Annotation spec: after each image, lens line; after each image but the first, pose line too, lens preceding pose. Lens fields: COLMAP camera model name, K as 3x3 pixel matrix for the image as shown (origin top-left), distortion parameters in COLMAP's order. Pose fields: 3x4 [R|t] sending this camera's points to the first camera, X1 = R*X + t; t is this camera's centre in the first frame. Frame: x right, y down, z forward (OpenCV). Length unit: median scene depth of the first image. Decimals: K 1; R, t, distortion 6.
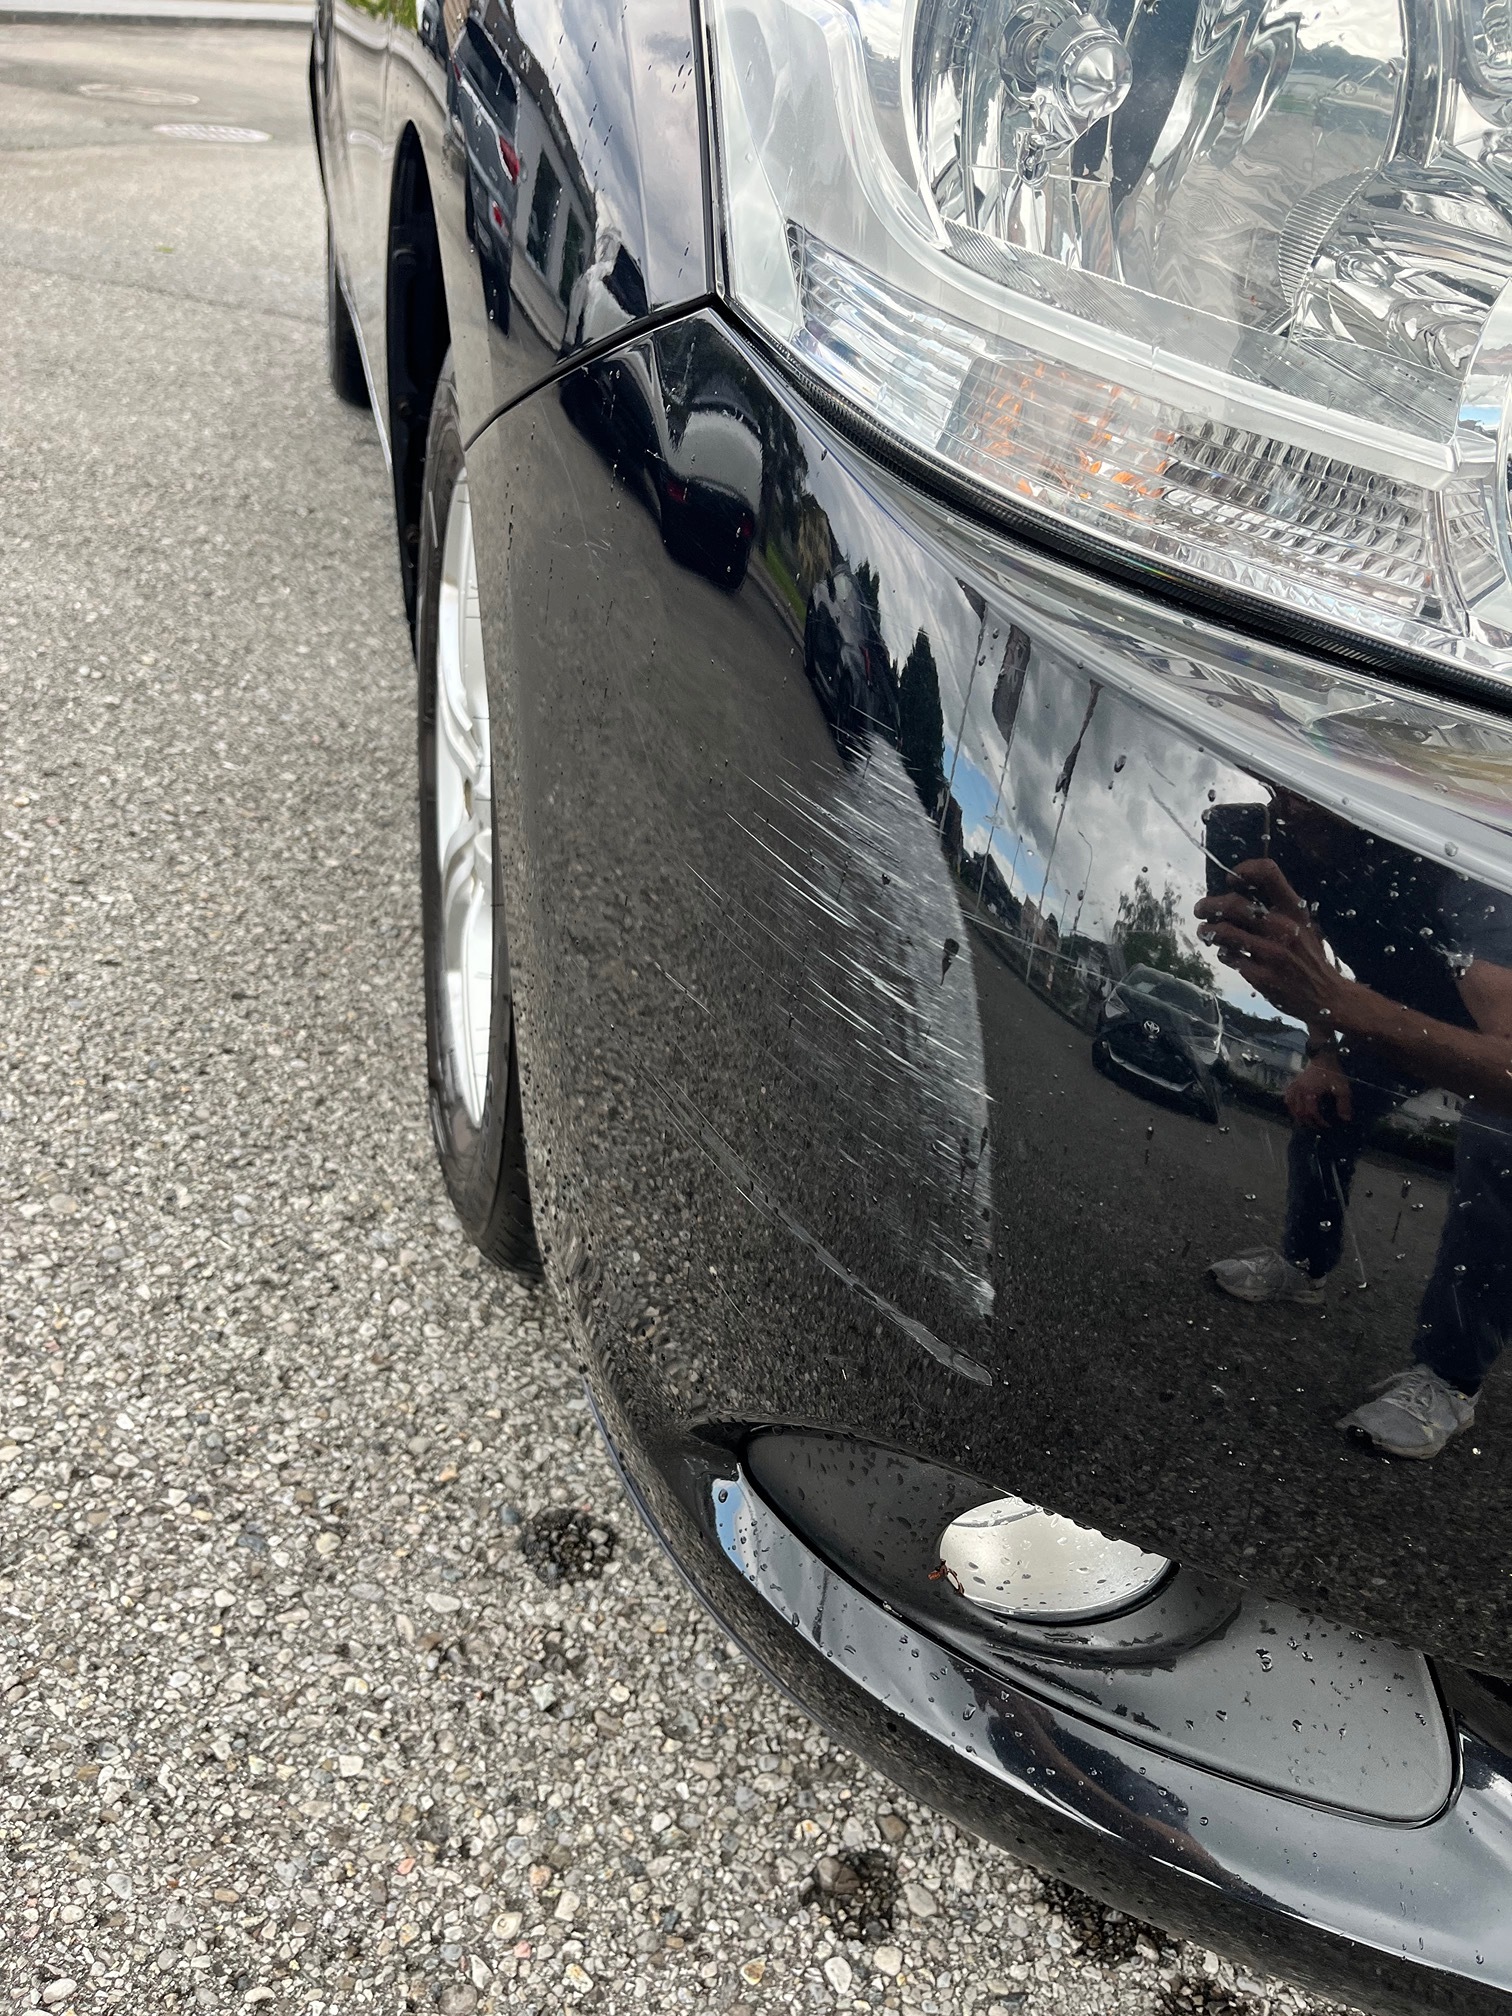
lens RADIAL K [[1559.3, 0, 763.8], [0, 1559.3, 1019.5], [0, 0, 1]] dist [0.095178, -0.131374]
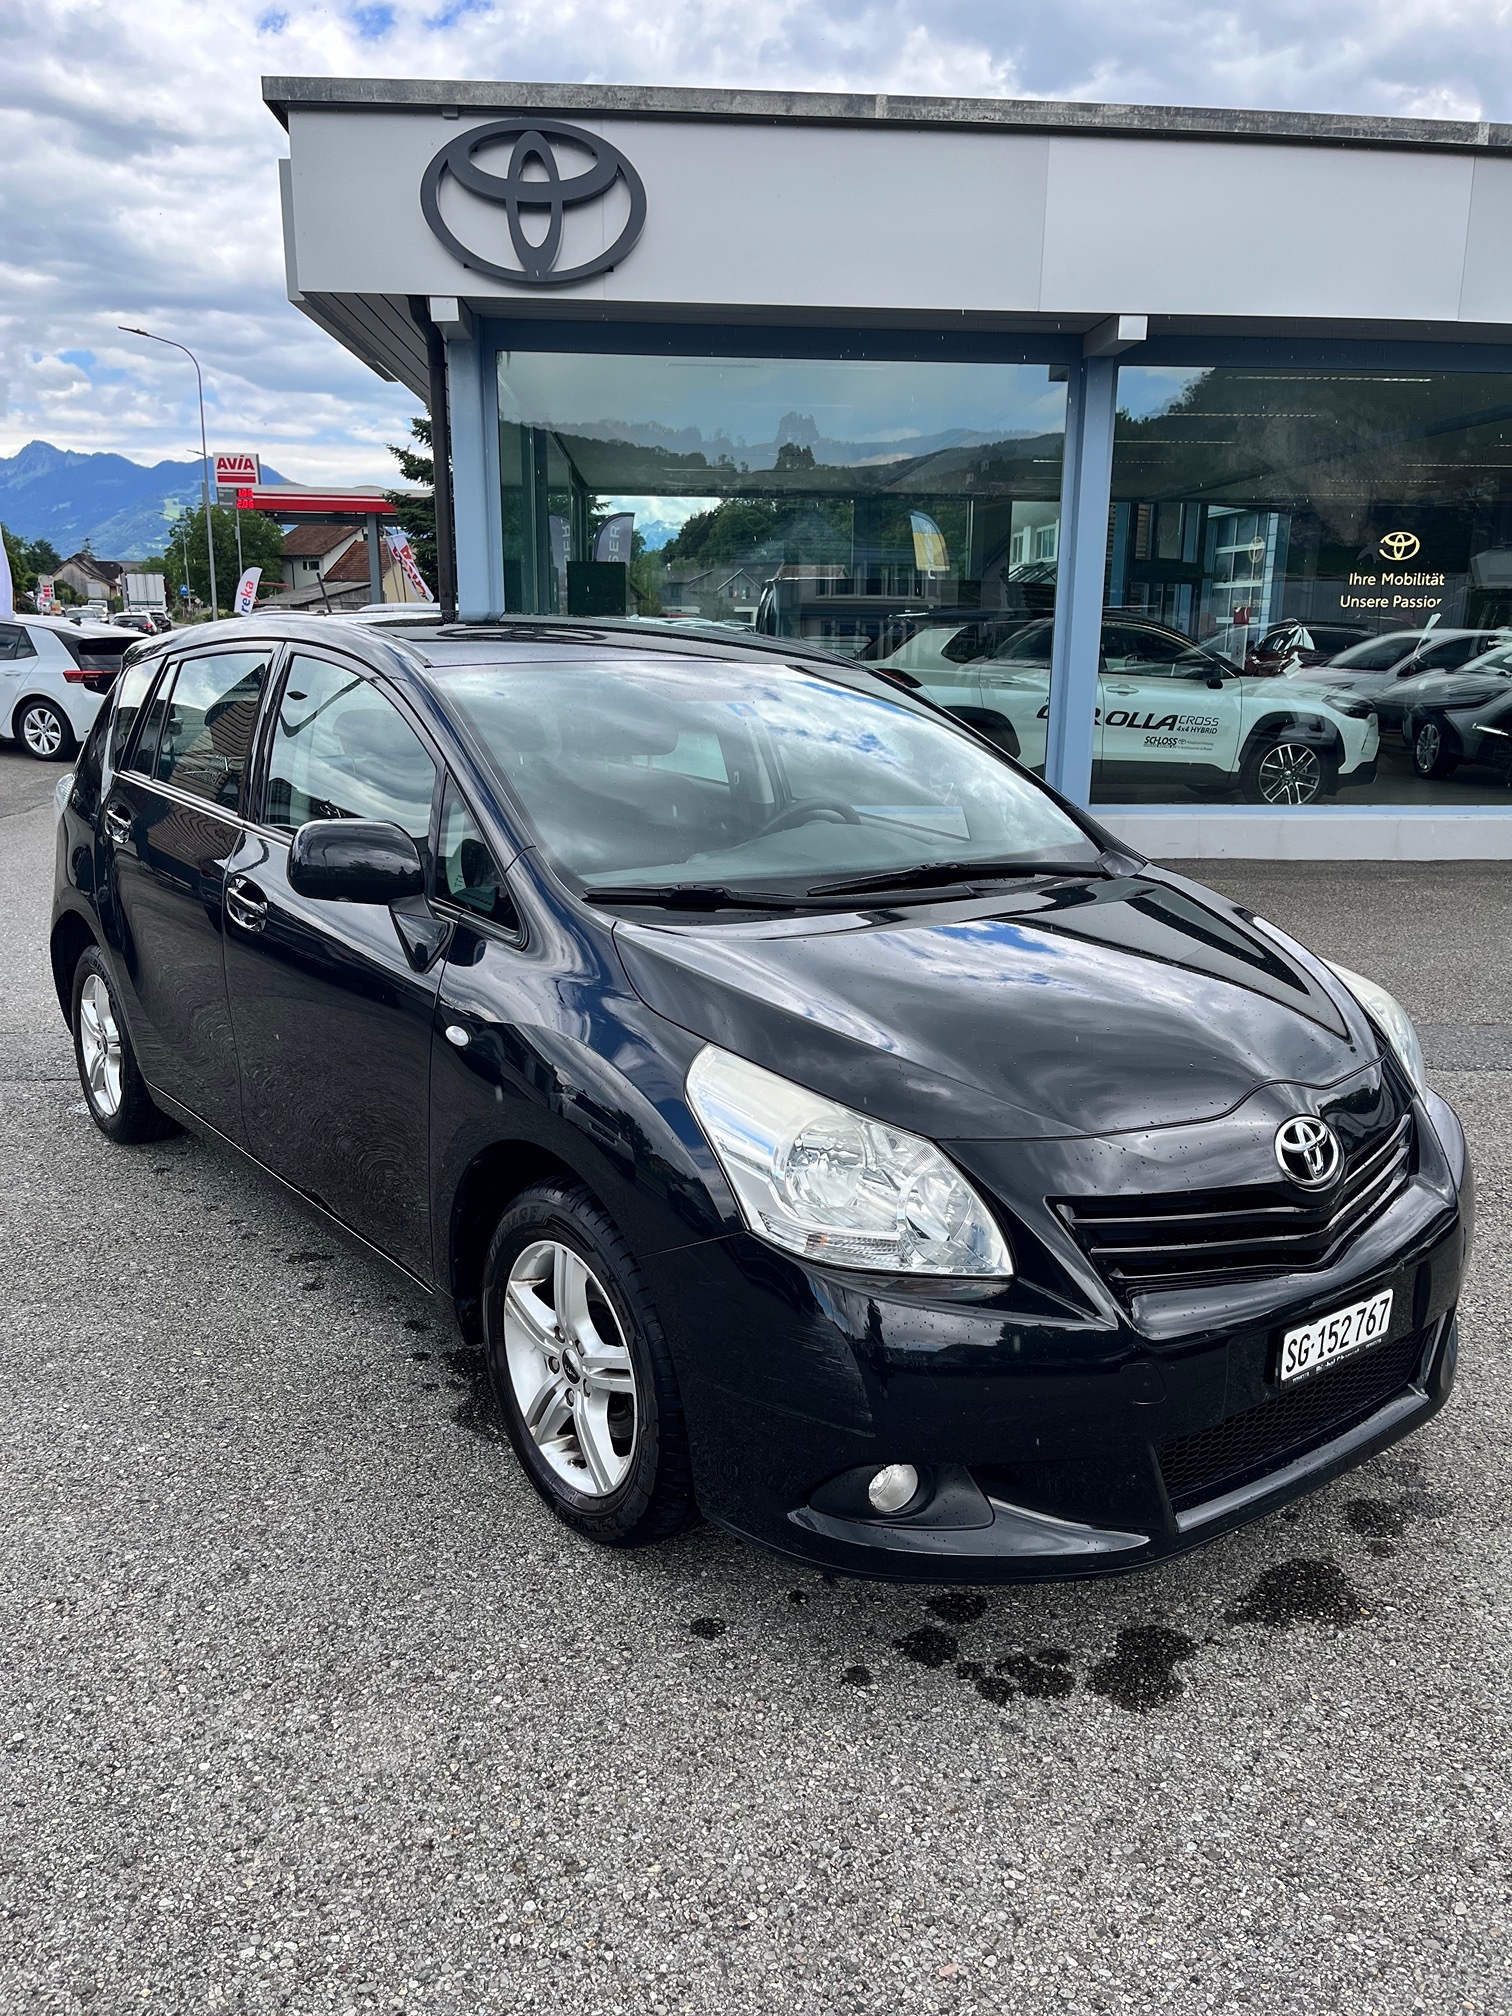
lens RADIAL K [[1559.3, 0, 763.8], [0, 1559.3, 1019.5], [0, 0, 1]] dist [0.095178, -0.131374]
pose [[0.913958, -0.206035, 0.349613, -0.823102], [0.297149, 0.926521, -0.230786, 0.029271], [-0.276374, 0.314816, 0.908025, -1.909000]]
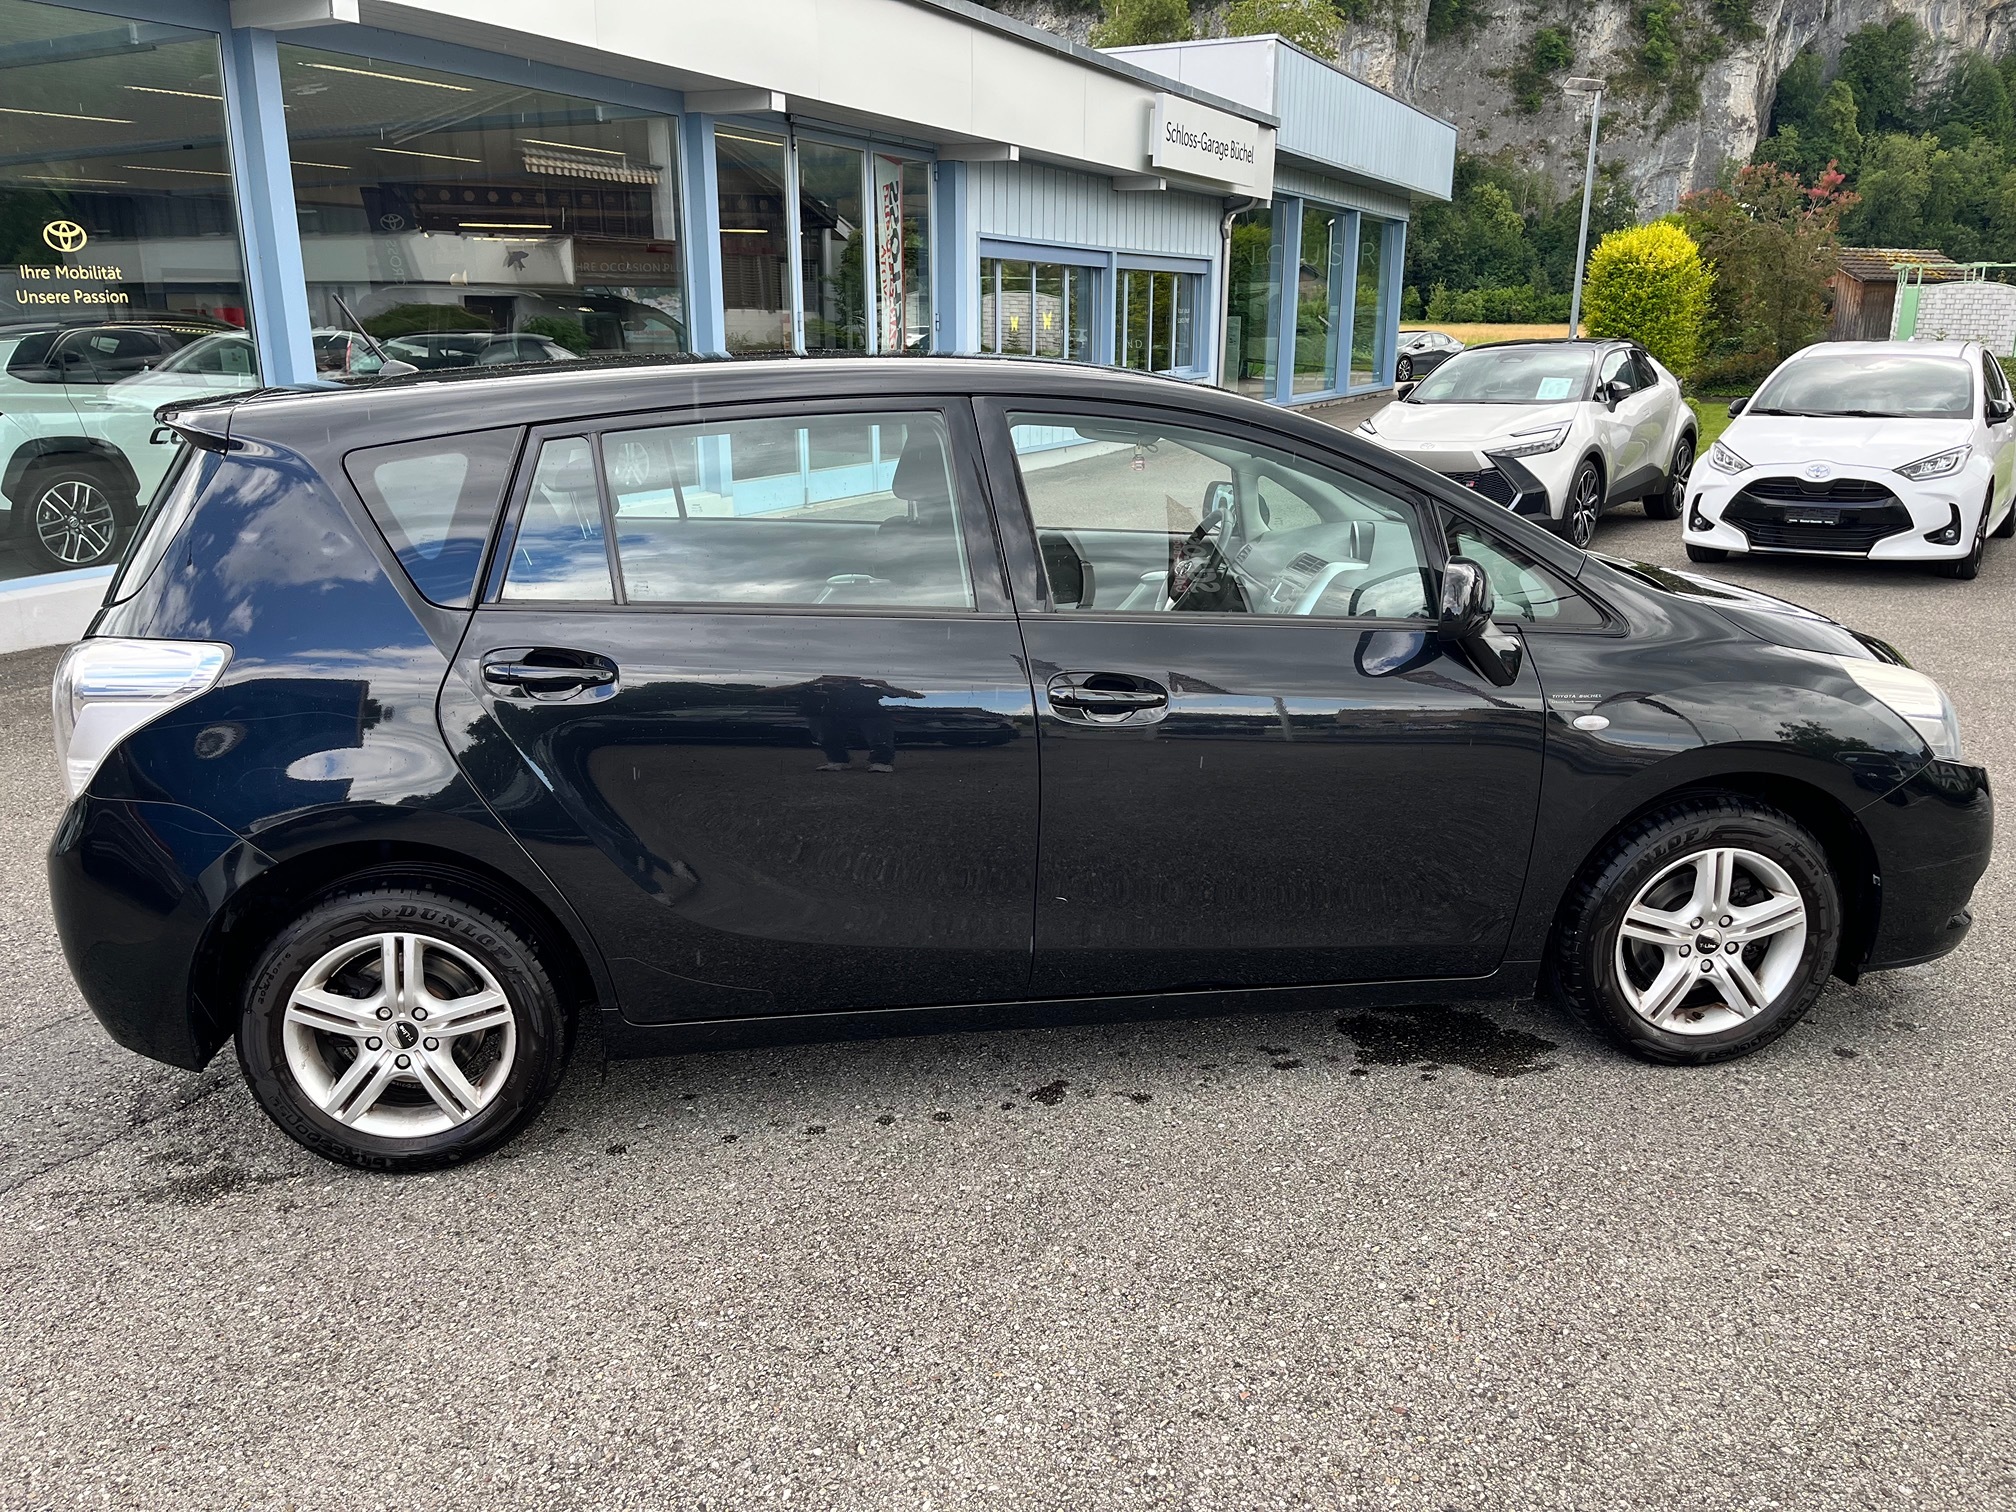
lens RADIAL K [[1559.3, 0, 1008.0], [0, 1559.3, 756.0], [0, 0, 1]] dist [0.095178, -0.131374]
pose [[0.118205, -0.385041, 0.915298, -3.930390], [0.546515, 0.794821, 0.263781, -2.571850], [-0.829065, 0.469044, 0.304382, 1.243050]]
